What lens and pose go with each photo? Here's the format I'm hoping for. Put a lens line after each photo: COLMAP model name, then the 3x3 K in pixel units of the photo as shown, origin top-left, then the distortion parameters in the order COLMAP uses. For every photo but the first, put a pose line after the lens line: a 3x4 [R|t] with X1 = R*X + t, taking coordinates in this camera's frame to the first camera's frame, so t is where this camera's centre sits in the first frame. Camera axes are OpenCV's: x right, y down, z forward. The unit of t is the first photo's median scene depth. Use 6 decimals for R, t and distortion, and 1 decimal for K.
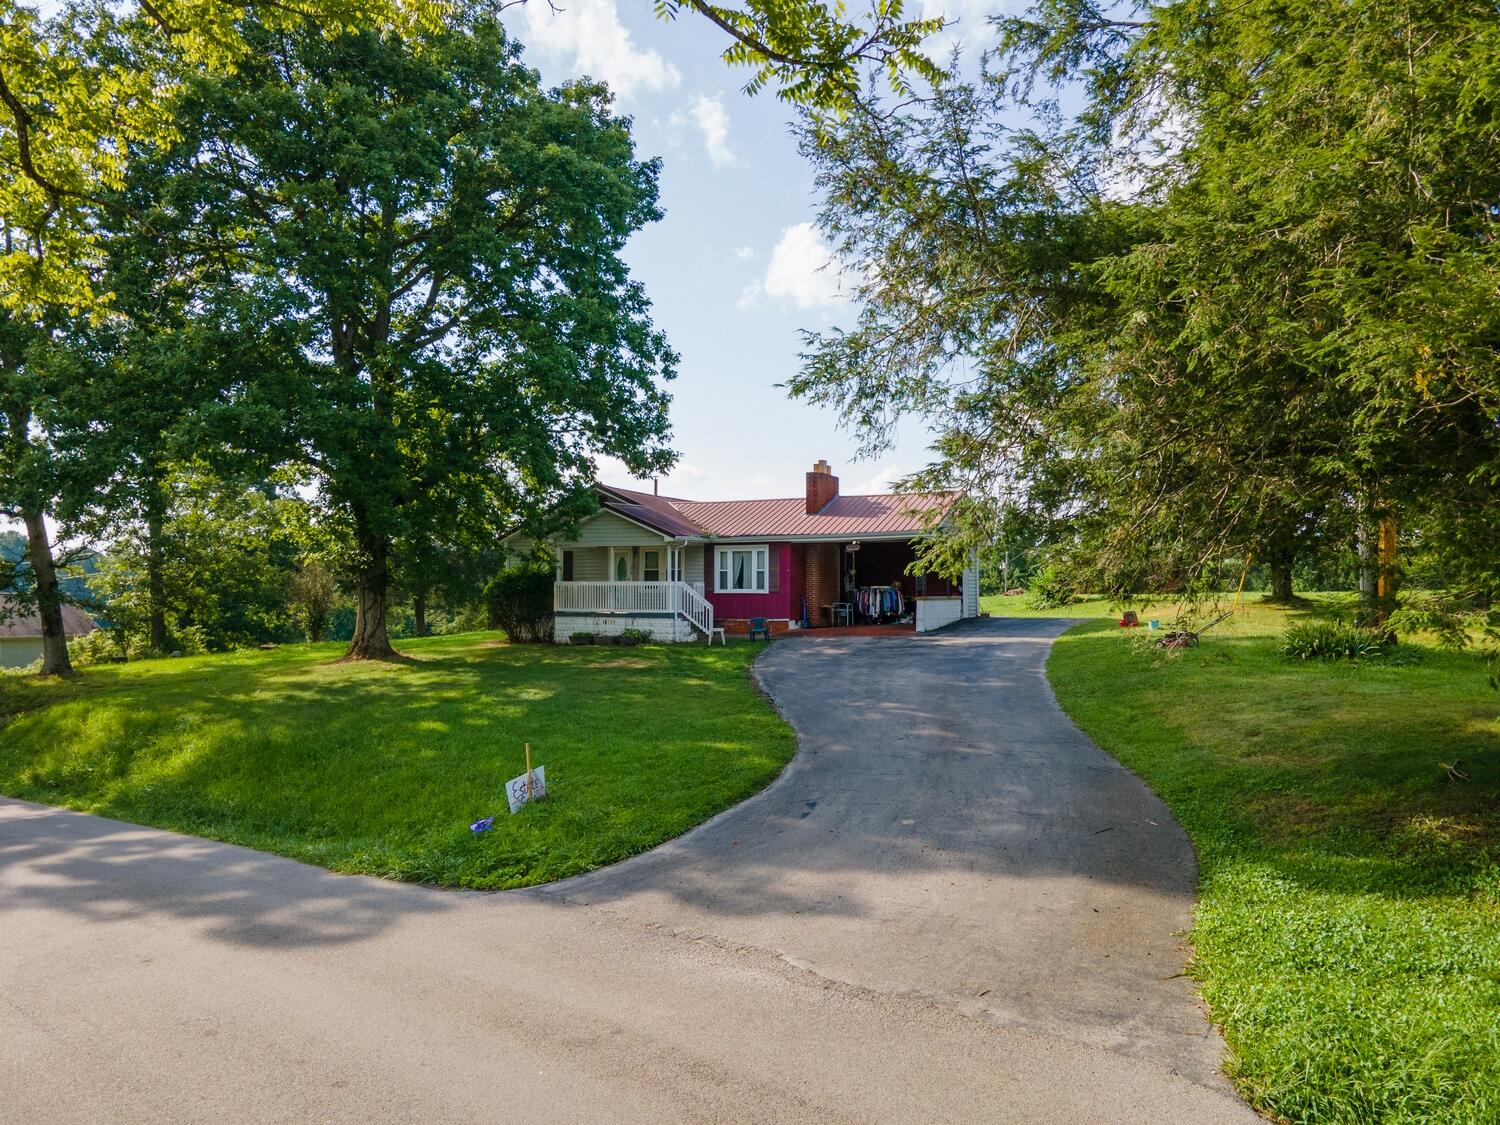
lens RADIAL K [[1055.3, 0, 749.2], [0, 1055.3, 563.5], [0, 0, 1]] dist [0.002015, 0.000061]
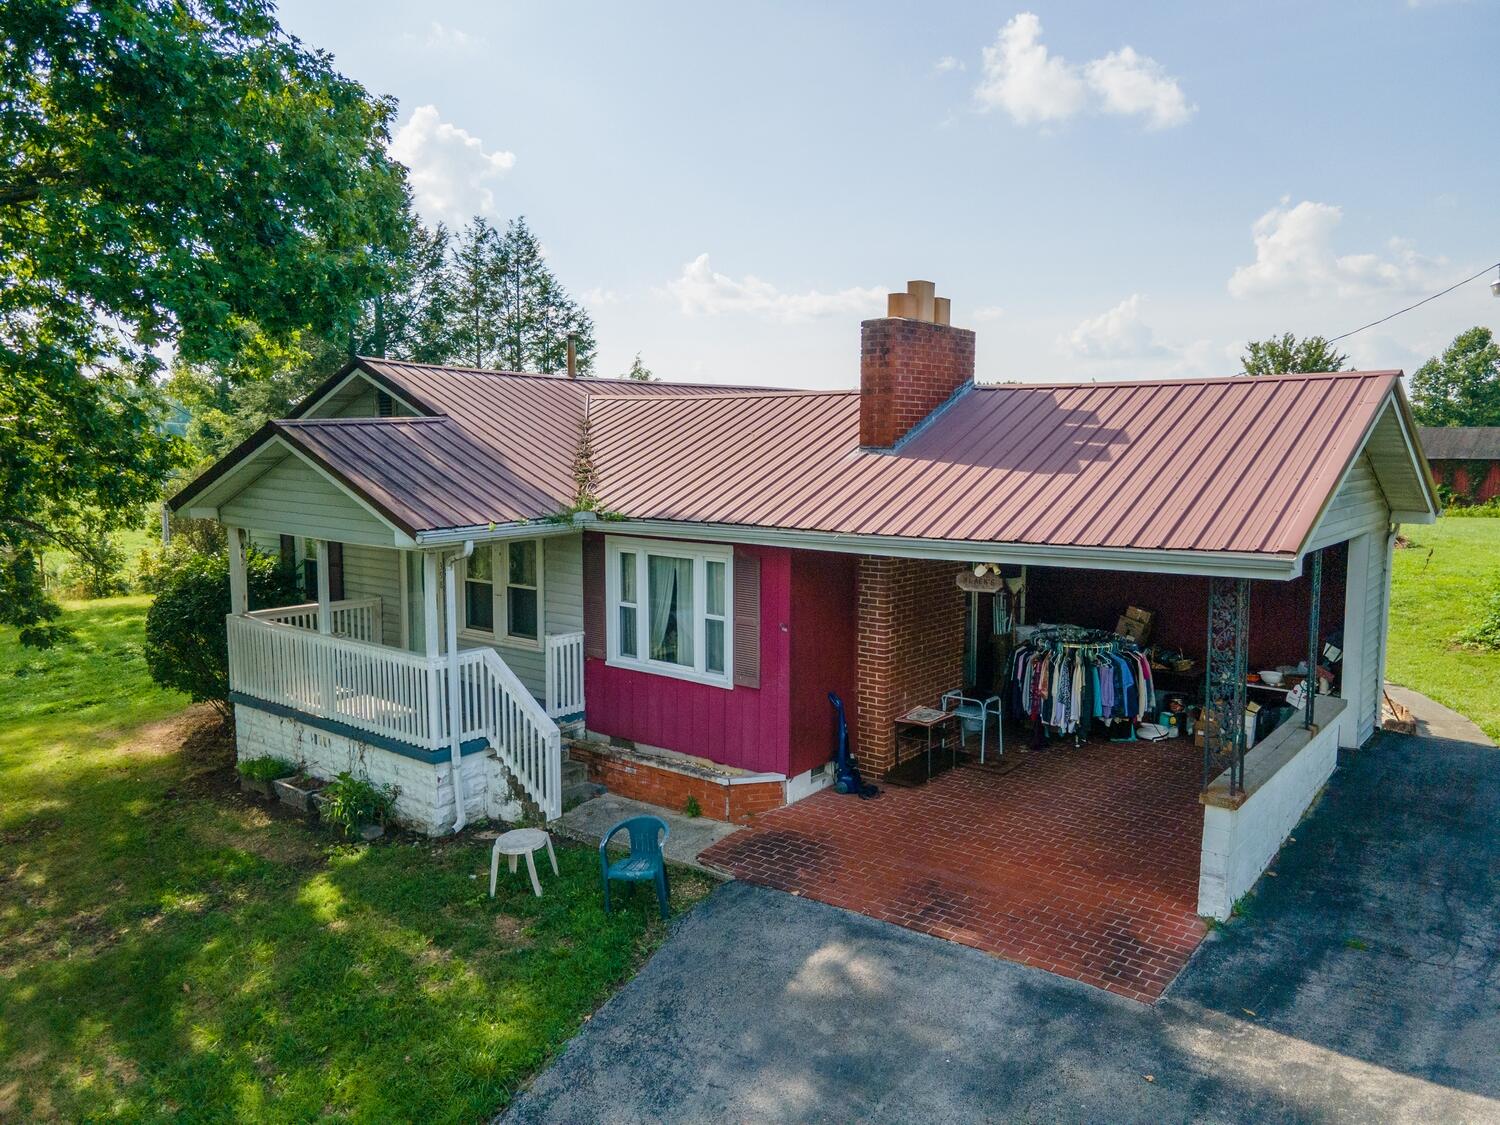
lens RADIAL K [[1055.3, 0, 751.9], [0, 1055.3, 564.6], [0, 0, 1]] dist [0.002015, 0.000061]
pose [[0.977606, 0.023956, -0.209078, 0.091833], [0.005740, 0.990094, 0.140287, -0.057352], [0.210367, -0.138345, 0.967784, 0.666277]]
